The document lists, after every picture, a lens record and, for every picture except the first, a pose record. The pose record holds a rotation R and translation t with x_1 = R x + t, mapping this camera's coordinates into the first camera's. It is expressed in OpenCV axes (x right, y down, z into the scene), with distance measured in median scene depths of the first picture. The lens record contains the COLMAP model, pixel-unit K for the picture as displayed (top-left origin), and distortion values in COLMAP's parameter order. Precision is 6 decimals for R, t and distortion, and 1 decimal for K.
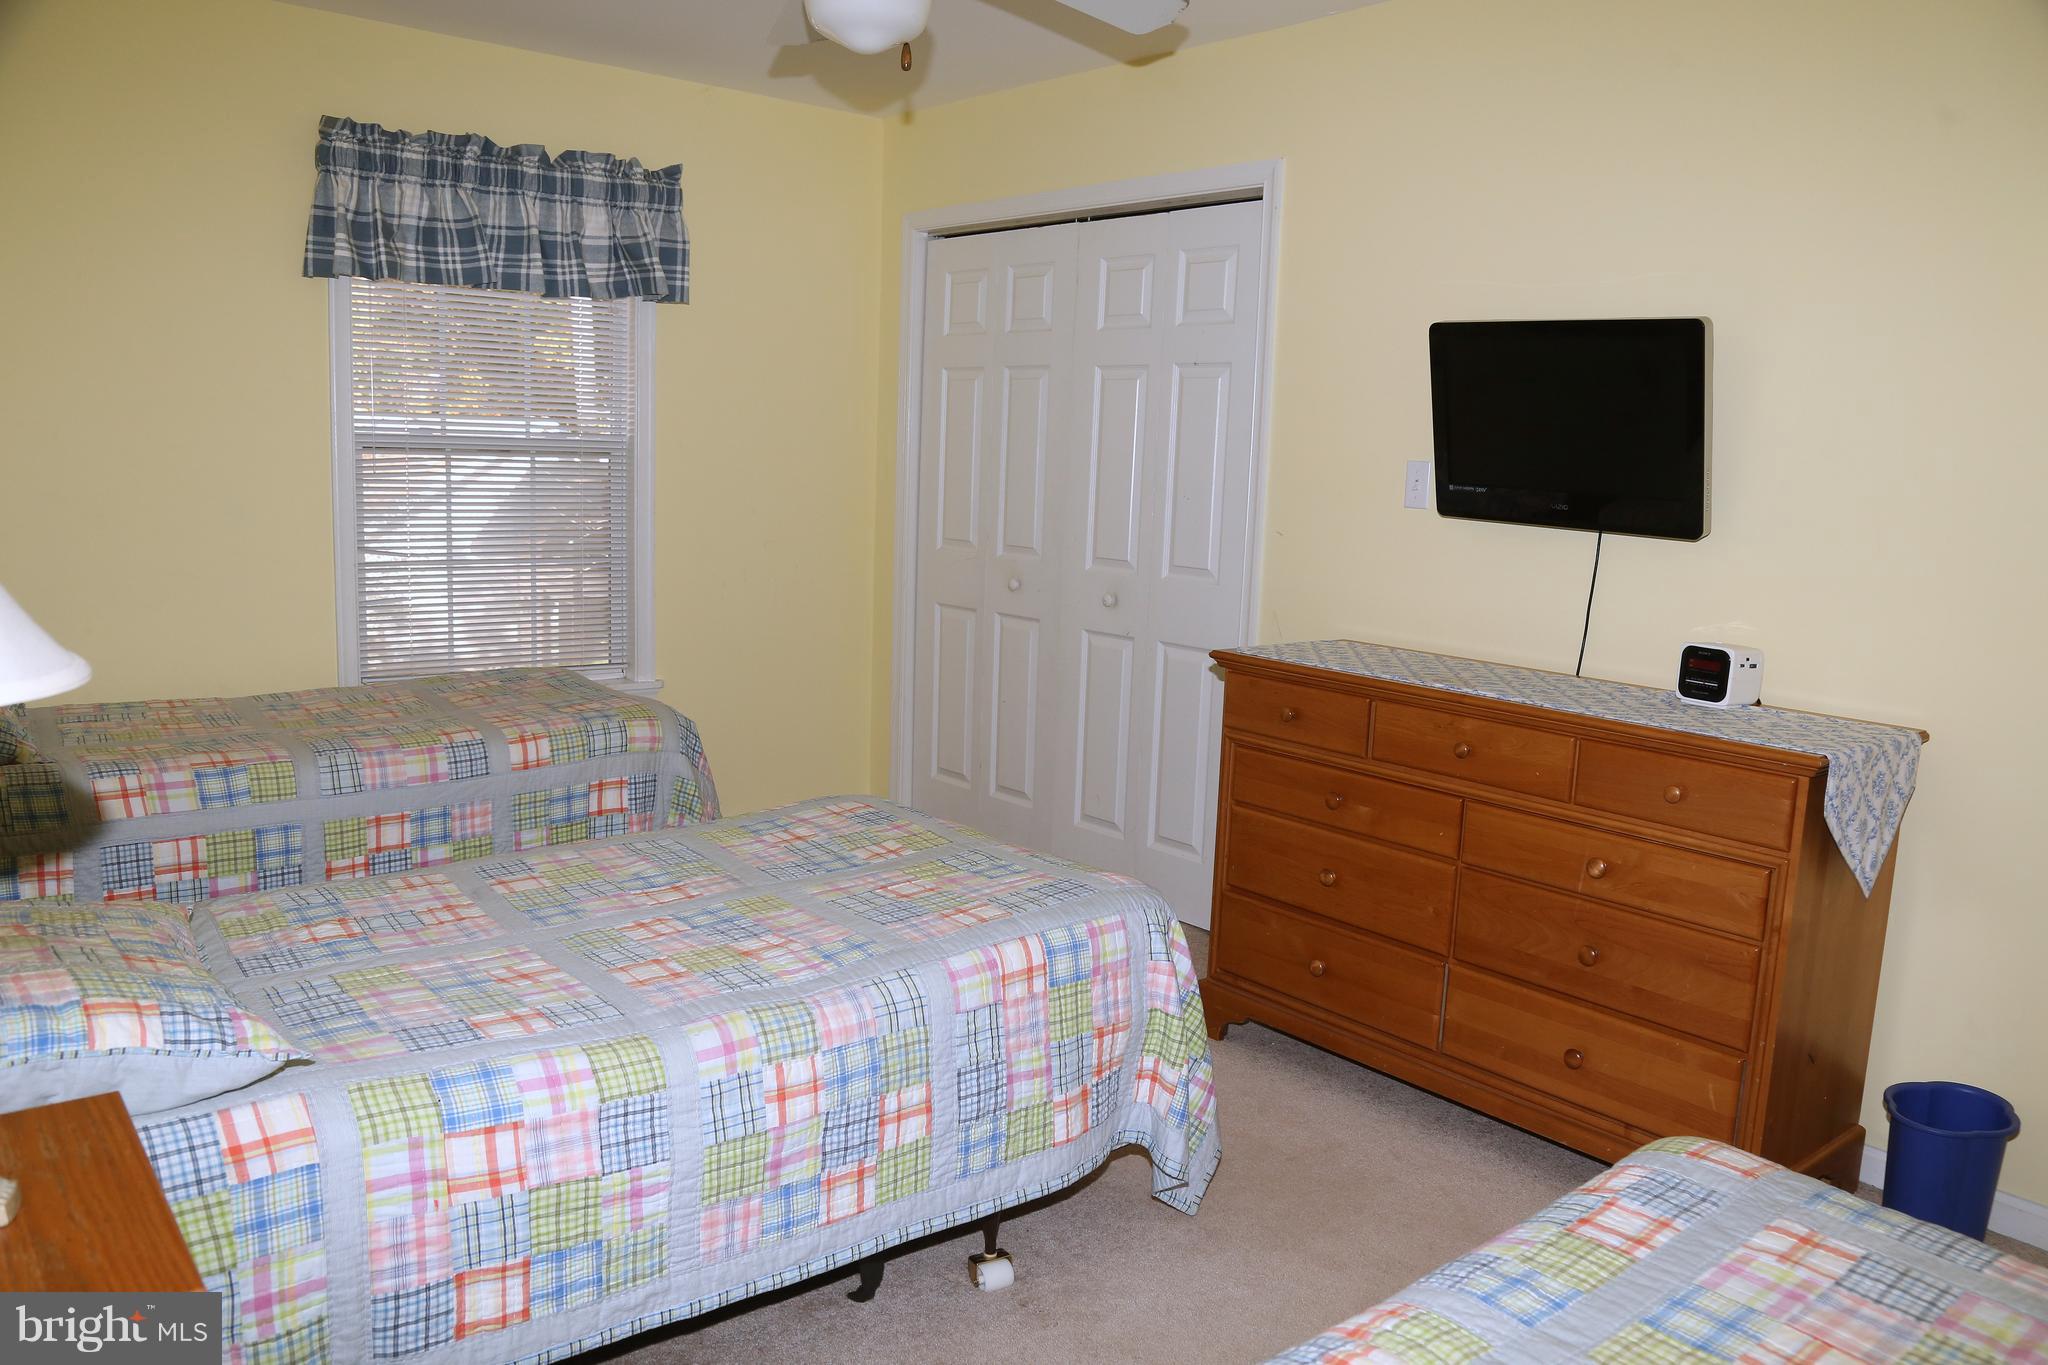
lens RADIAL K [[1592.3, 0, 1024.0], [0, 1592.3, 682.5], [0, 0, 1]] dist [-0.091875, 0.093950]
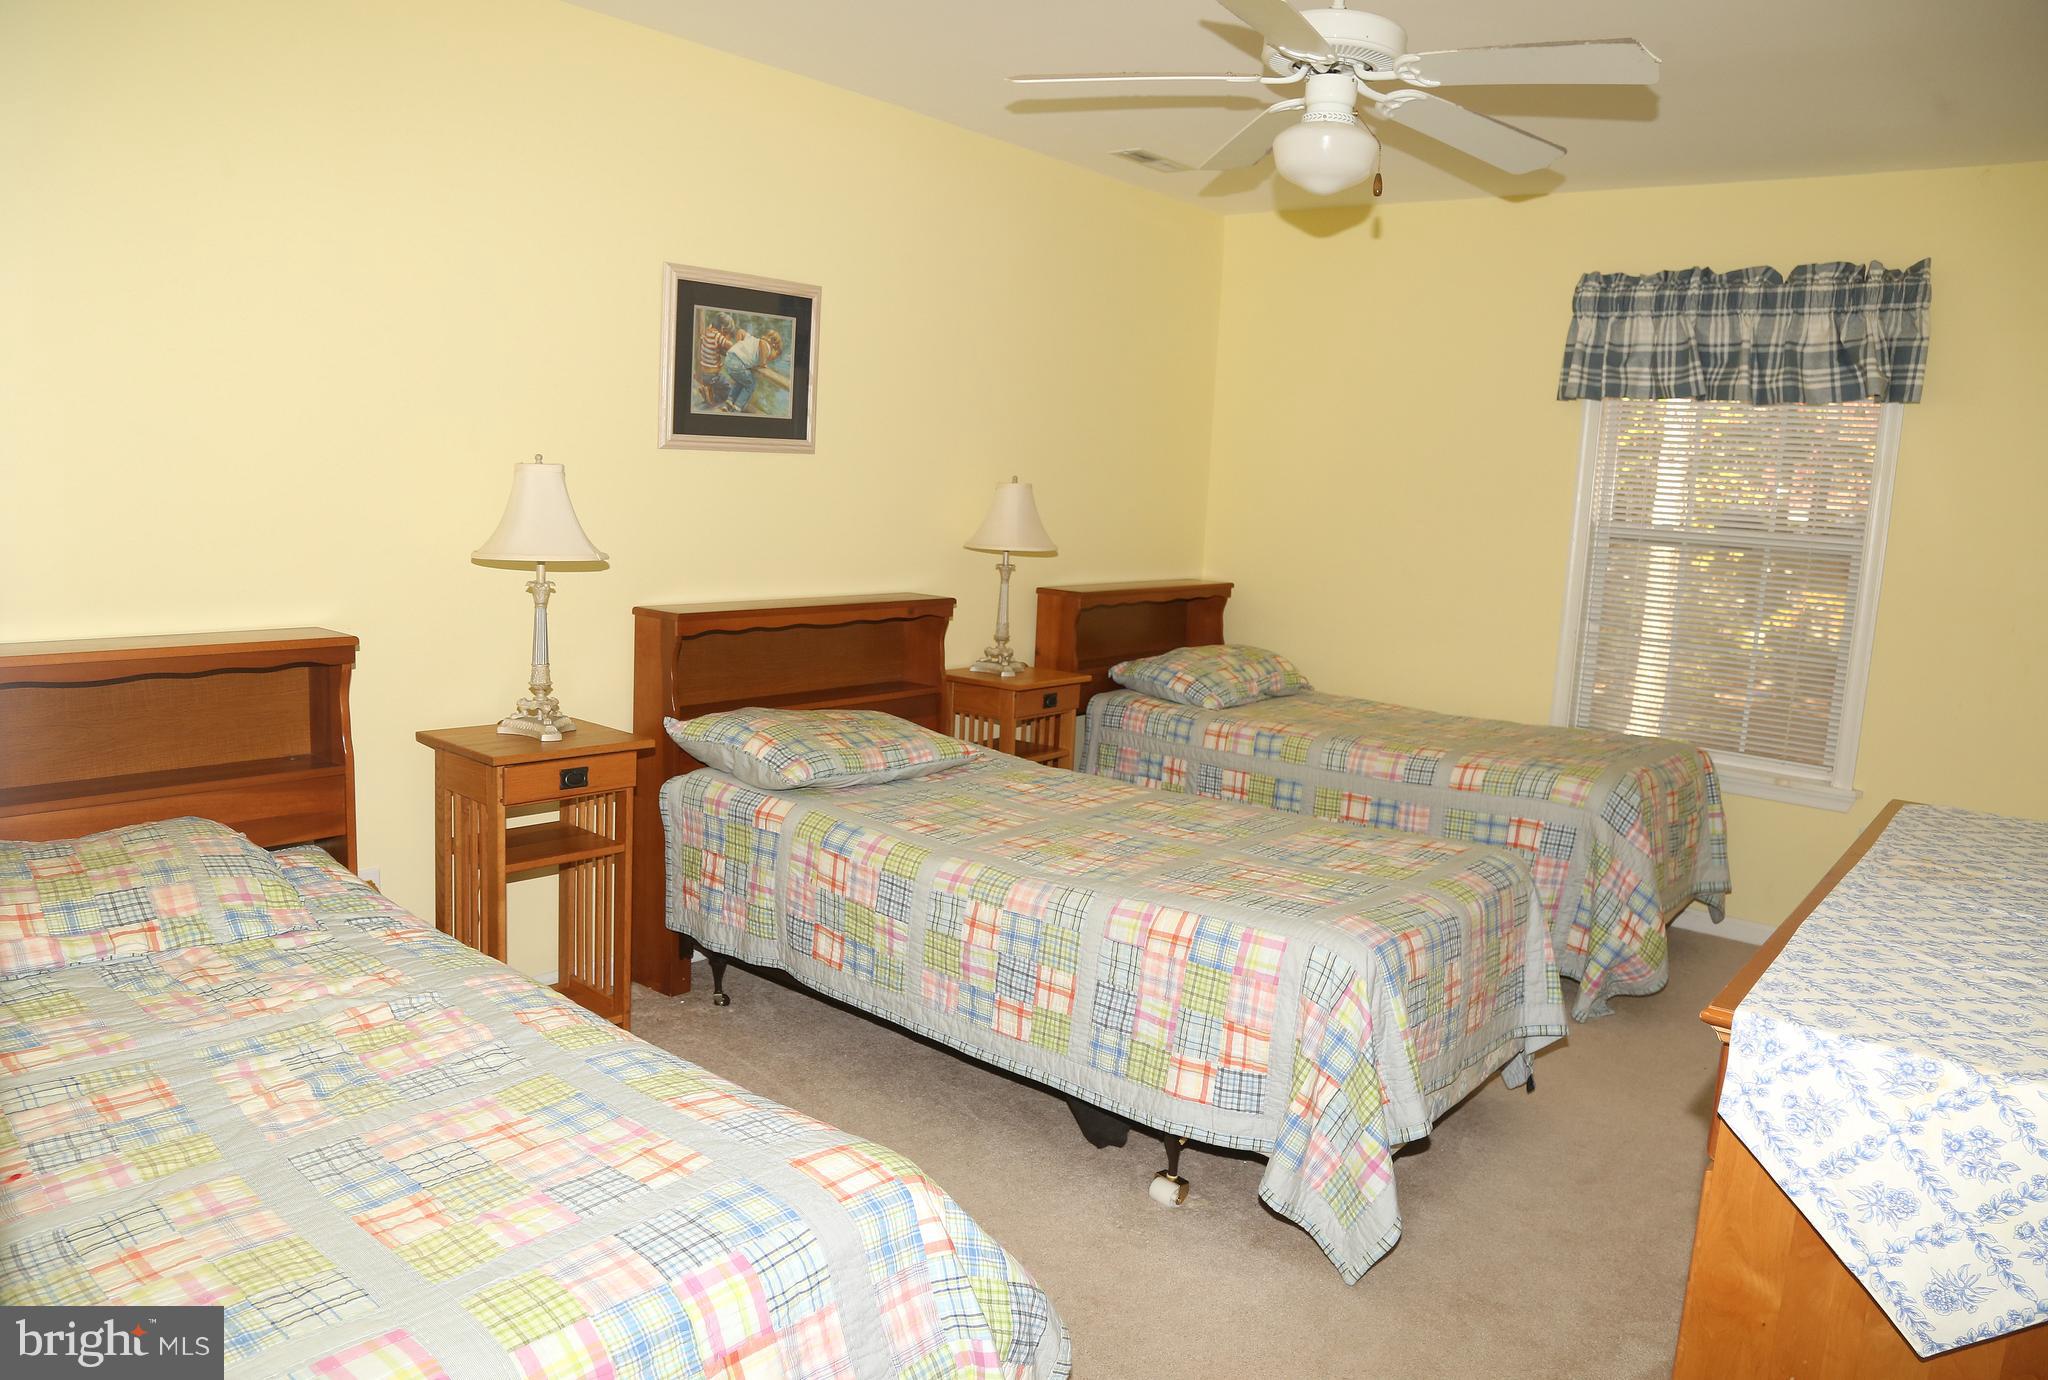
lens RADIAL K [[1493.4, 0, 1024.0], [0, 1493.4, 690.0], [0, 0, 1]] dist [-0.118707, 0.071612]
pose [[0.158056, 0.112431, -0.981009, 0.831155], [-0.189441, 0.978494, 0.081621, -0.056013], [0.969088, 0.172942, 0.175955, 0.513187]]
